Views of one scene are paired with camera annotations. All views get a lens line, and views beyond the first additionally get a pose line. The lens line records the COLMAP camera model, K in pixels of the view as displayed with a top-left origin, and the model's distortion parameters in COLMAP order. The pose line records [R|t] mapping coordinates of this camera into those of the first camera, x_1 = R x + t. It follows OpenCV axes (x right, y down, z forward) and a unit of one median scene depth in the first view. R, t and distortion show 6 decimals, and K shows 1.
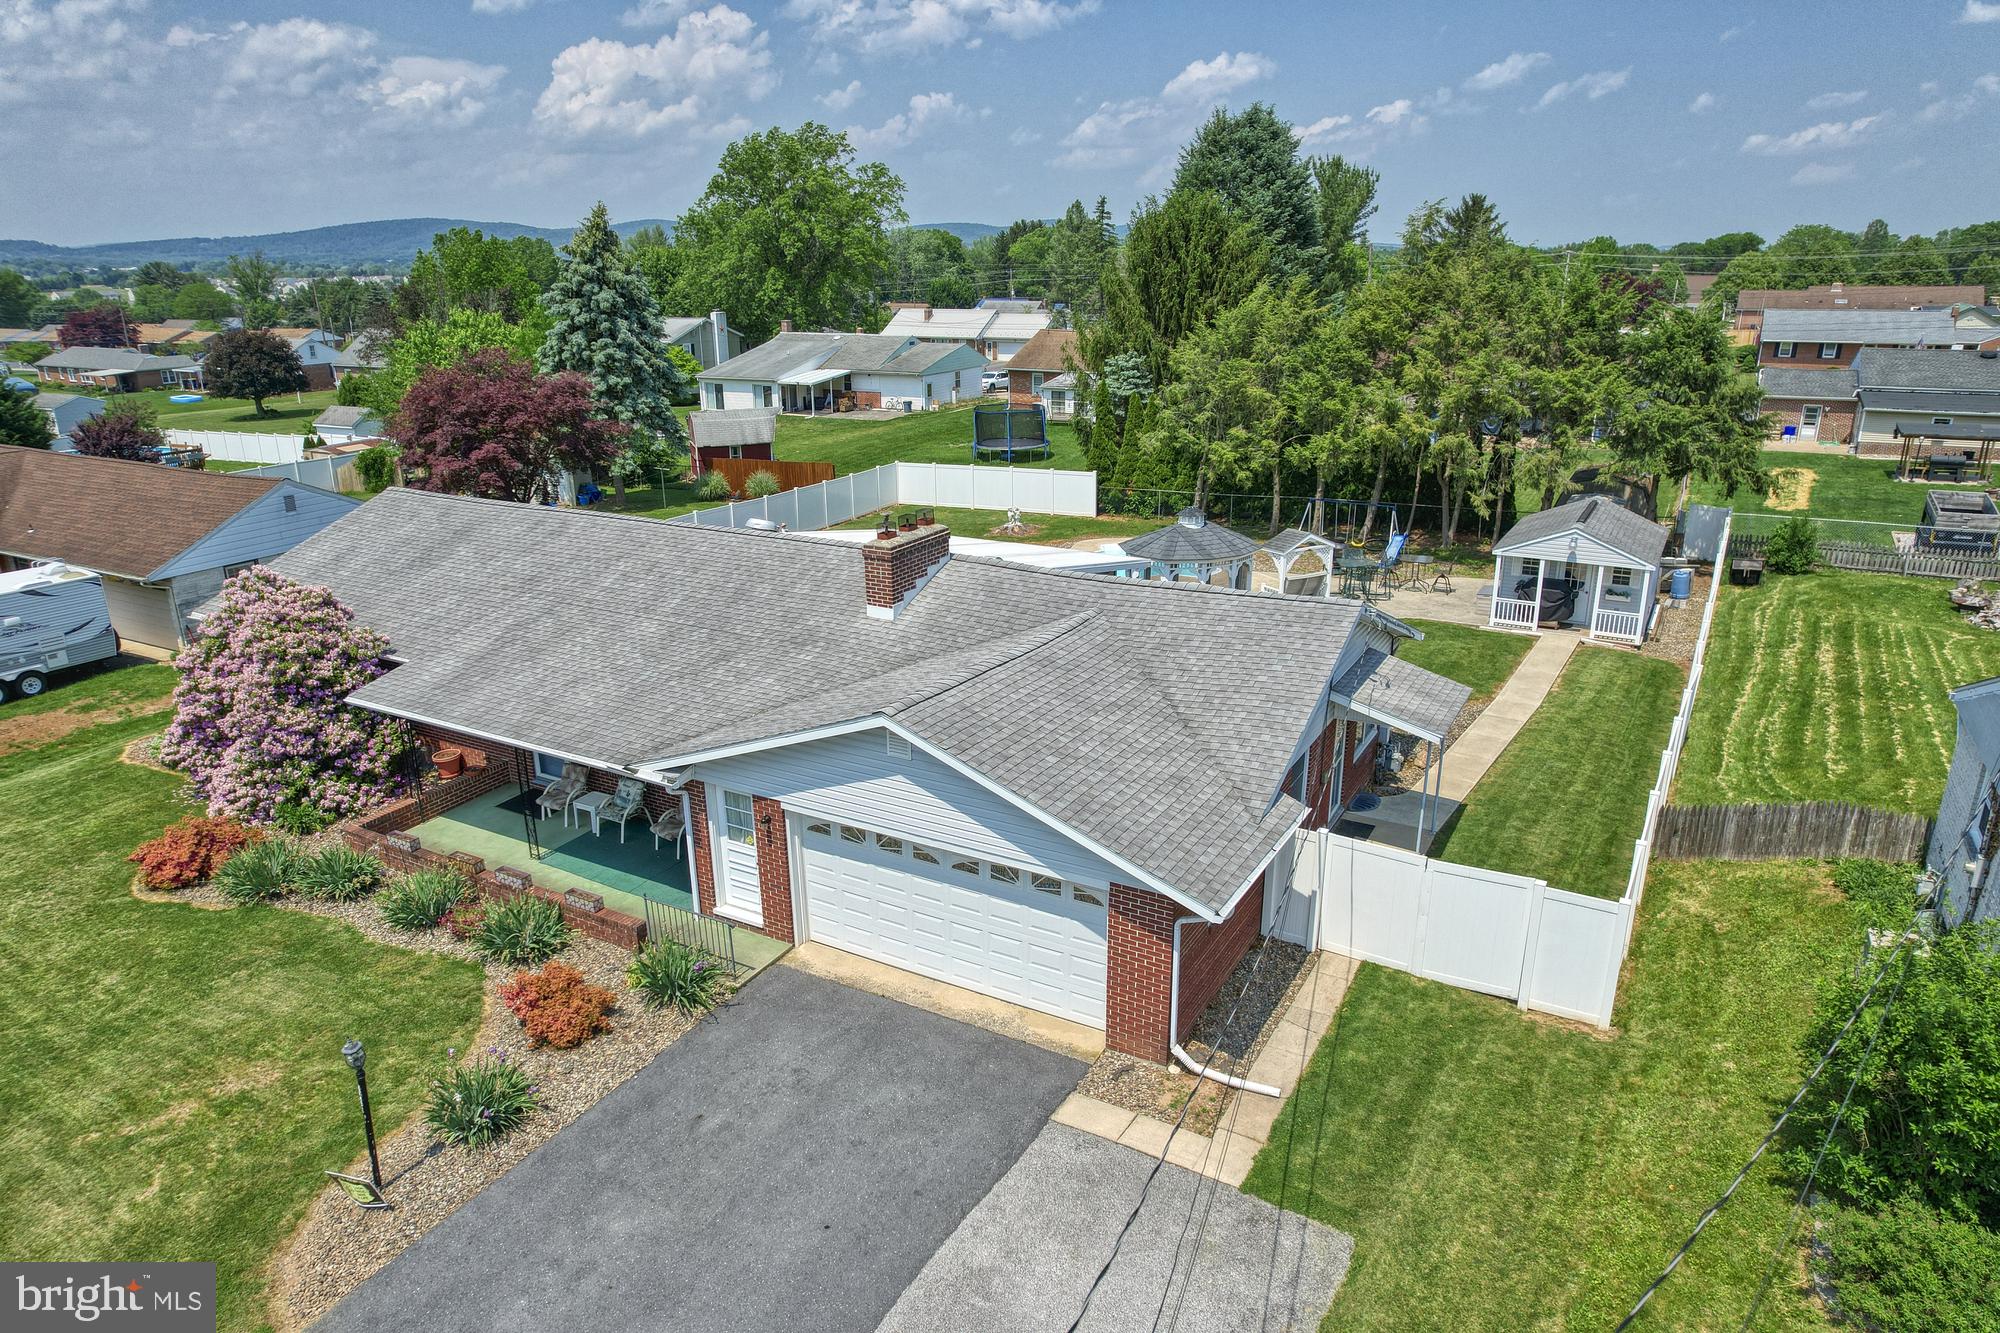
lens RADIAL K [[1275.5, 0, 1002.0], [0, 1275.5, 686.4], [0, 0, 1]] dist [-0.074389, 0.064673]
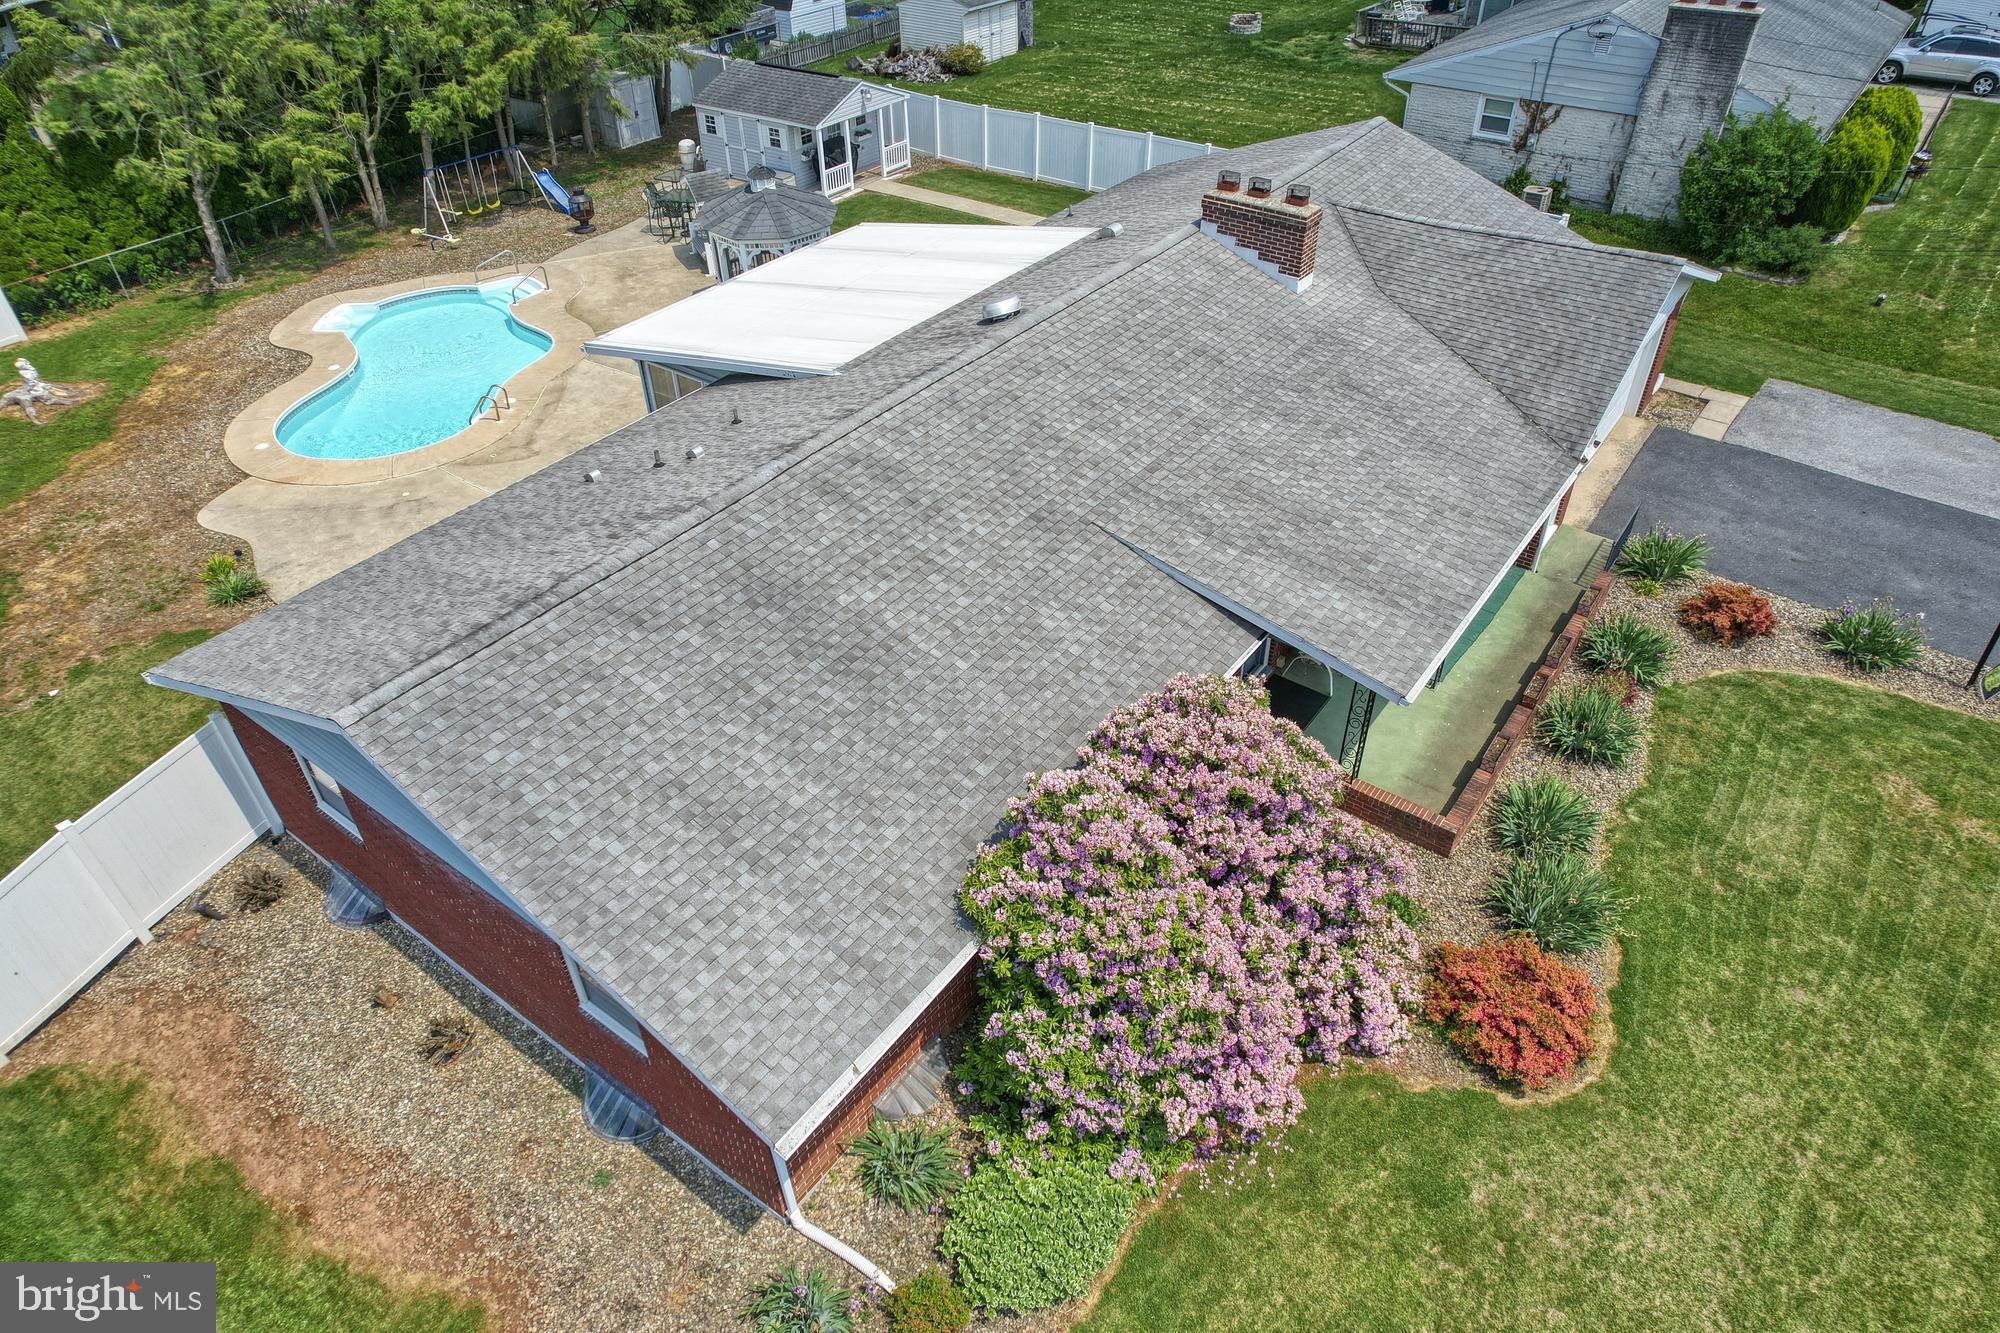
lens RADIAL K [[1295.8, 0, 1003.1], [0, 1295.8, 668.1], [0, 0, 1]] dist [-0.125421, 0.128750]
pose [[0.121881, -0.607358, 0.785023, -1.142966], [0.337229, 0.769209, 0.542765, -0.469541], [-0.933500, 0.198580, 0.298571, 1.071420]]
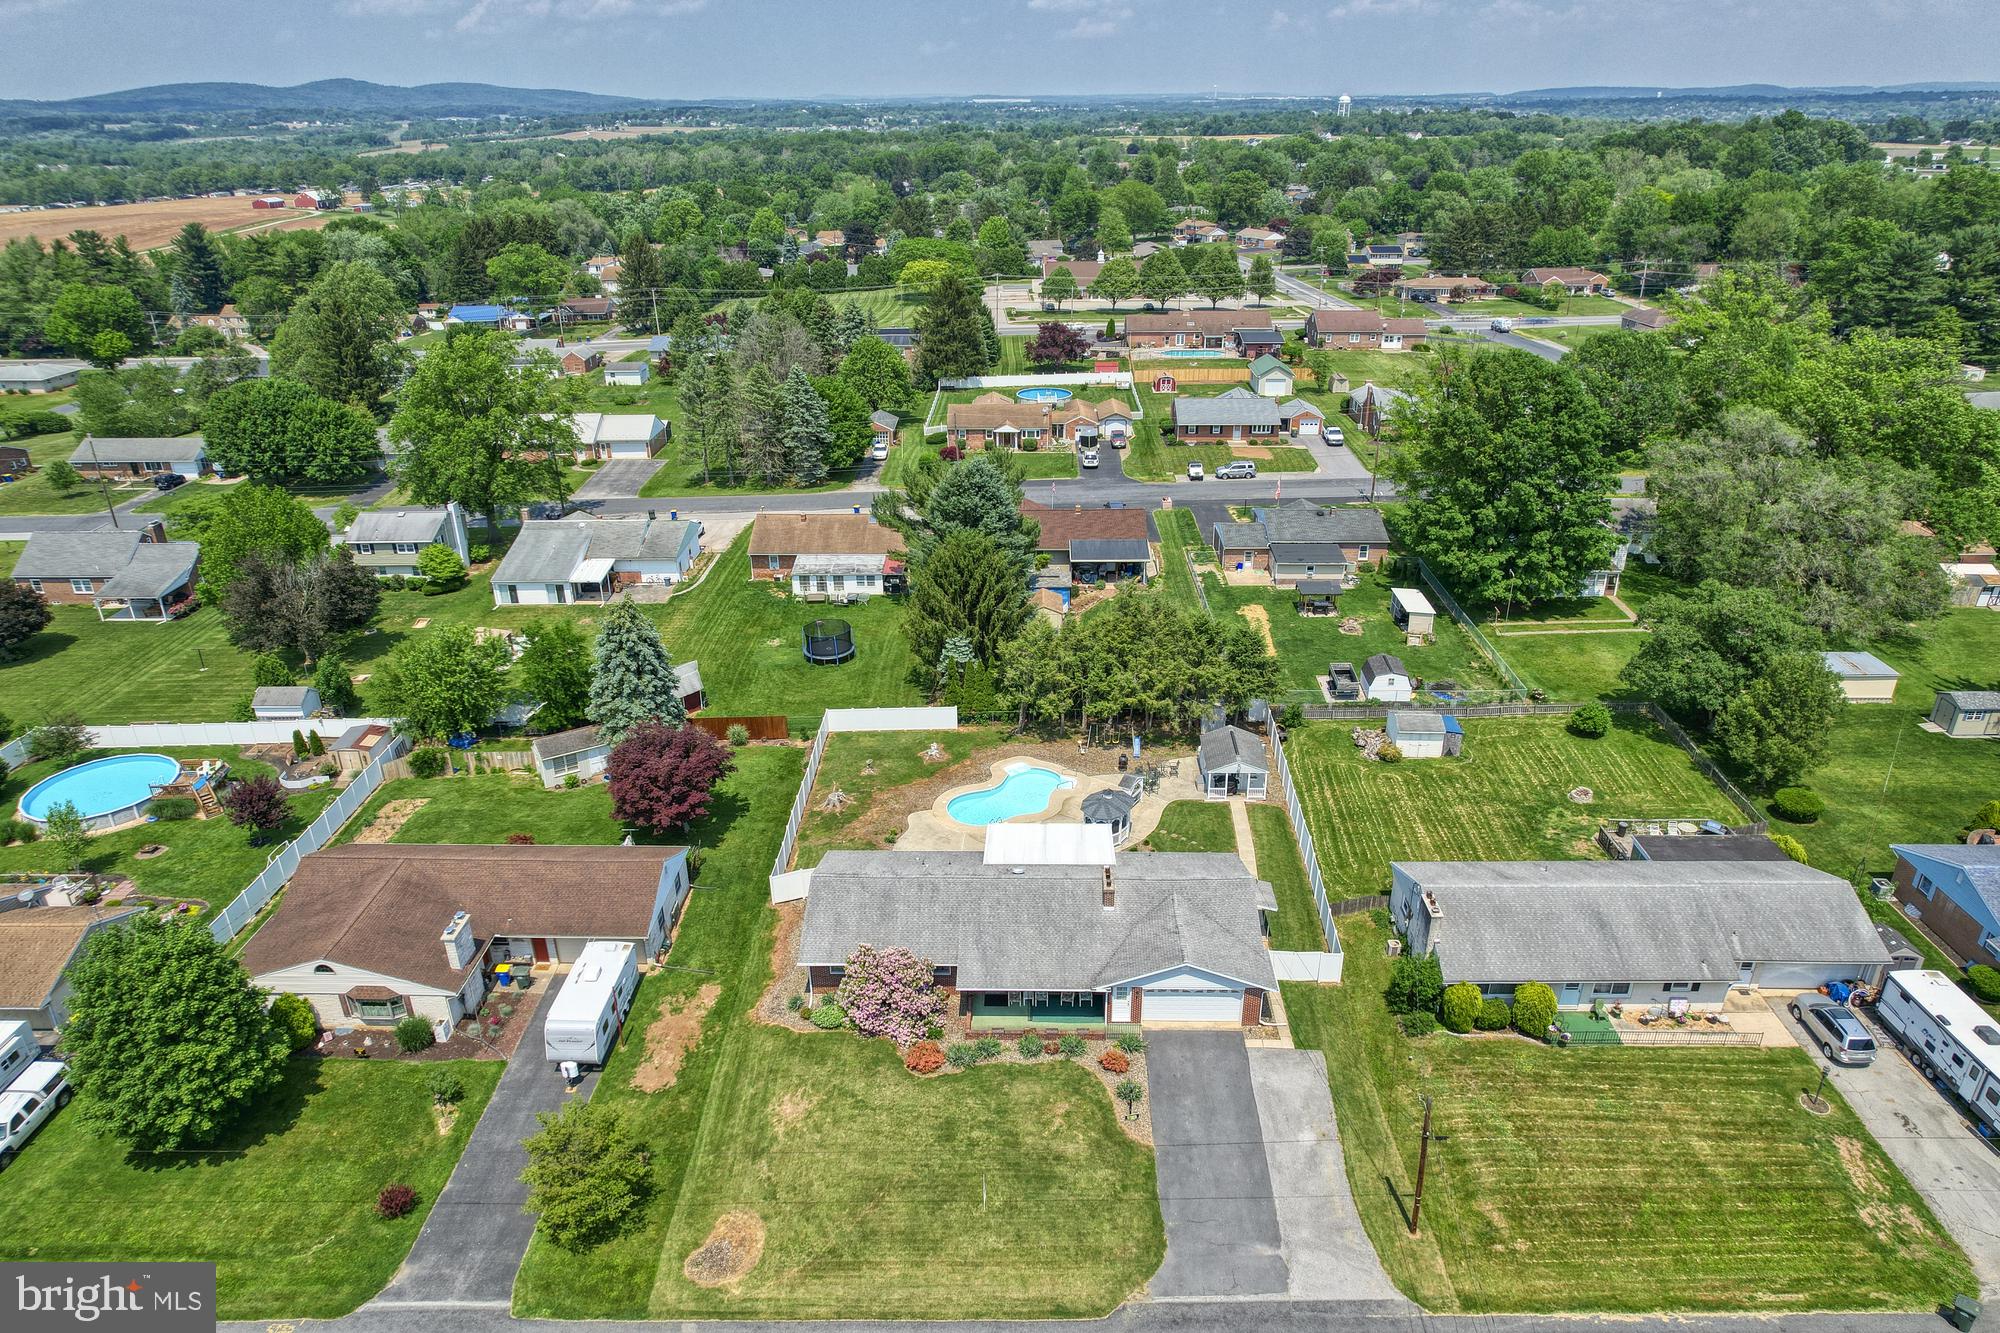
lens RADIAL K [[1275.5, 0, 1002.0], [0, 1275.5, 686.4], [0, 0, 1]] dist [-0.074389, 0.064673]
pose [[0.884974, -0.198304, 0.421304, -1.625322], [0.153927, 0.978505, 0.137240, -1.123162], [-0.439463, -0.056604, 0.896475, -1.714290]]
